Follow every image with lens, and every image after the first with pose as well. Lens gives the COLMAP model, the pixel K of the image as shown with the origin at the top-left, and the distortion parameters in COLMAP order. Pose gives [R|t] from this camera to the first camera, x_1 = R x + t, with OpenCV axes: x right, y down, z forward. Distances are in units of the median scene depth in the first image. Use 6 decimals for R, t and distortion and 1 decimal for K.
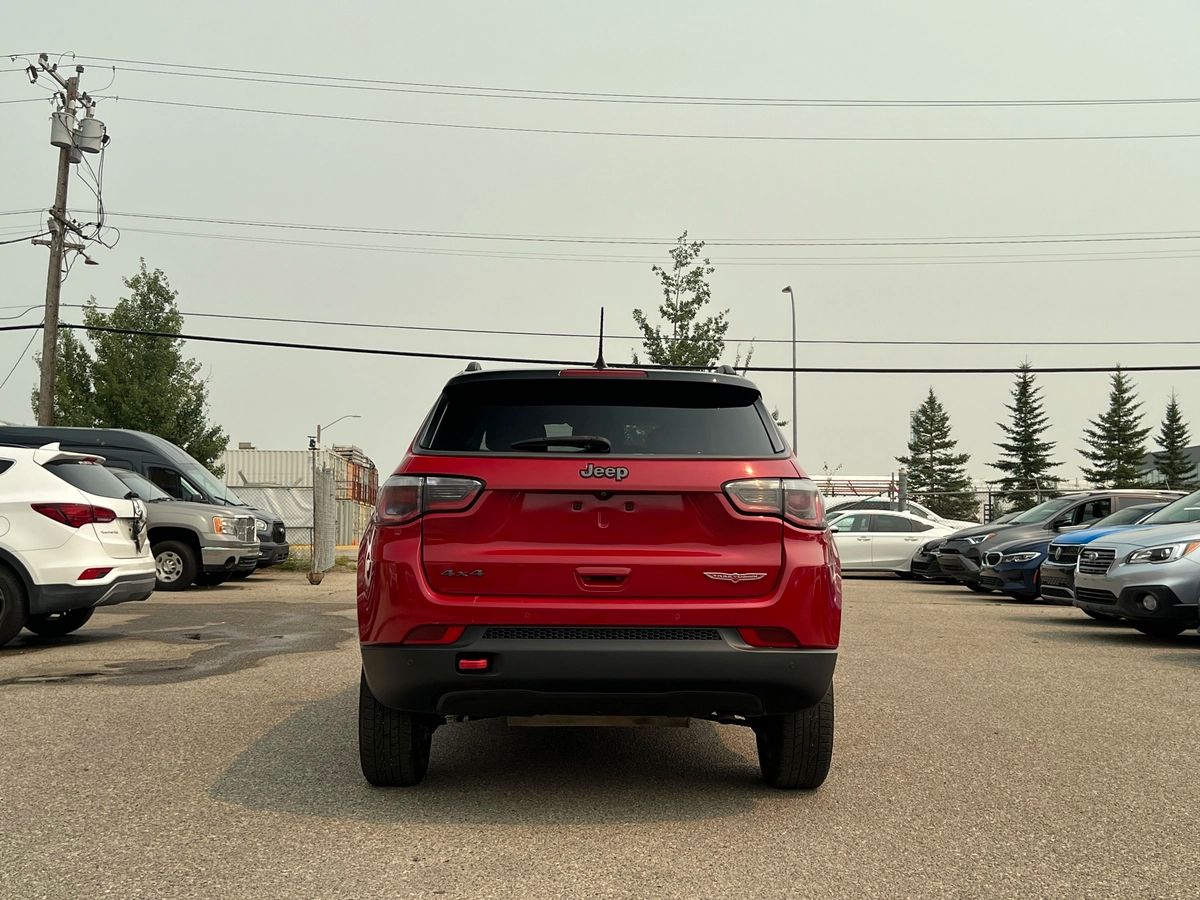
lens RADIAL K [[1451.3, 0, 600.0], [0, 1451.3, 450.0], [0, 0, 1]] dist [0.079822, -0.059381]
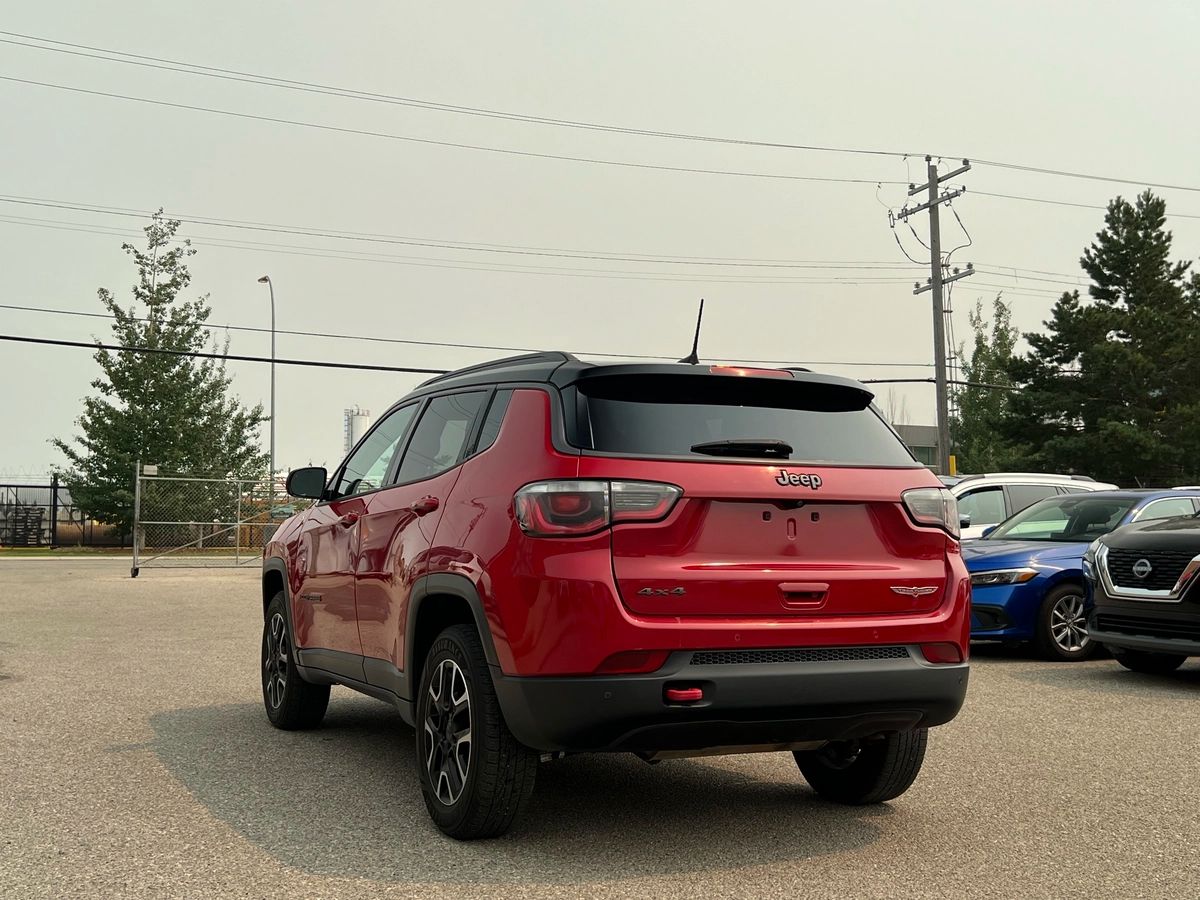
lens RADIAL K [[1484.3, 0, 556.9], [0, 1484.3, 447.9], [0, 0, 1]] dist [-0.001383, -0.002230]
pose [[0.926129, 0.020313, 0.376659, -0.095083], [-0.020911, 0.999778, -0.002501, 0.000160], [-0.376626, -0.005560, 0.926349, 0.035912]]
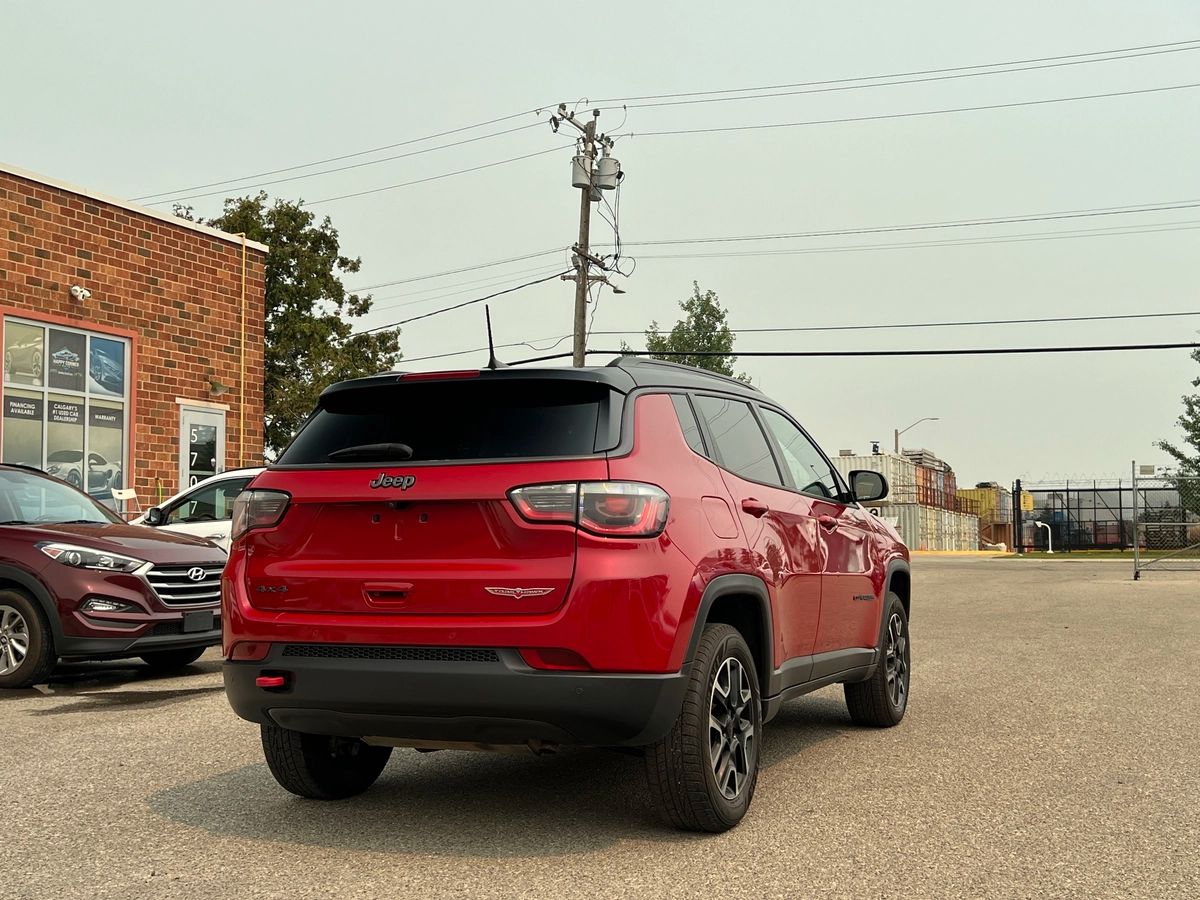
lens RADIAL K [[1432.3, 0, 598.5], [0, 1432.3, 464.7], [0, 0, 1]] dist [0.176041, 0.006627]
pose [[0.898181, -0.039234, -0.437871, 0.102694], [0.042112, 0.999108, -0.003140, 0.002467], [0.437603, -0.015619, 0.899032, 0.041817]]
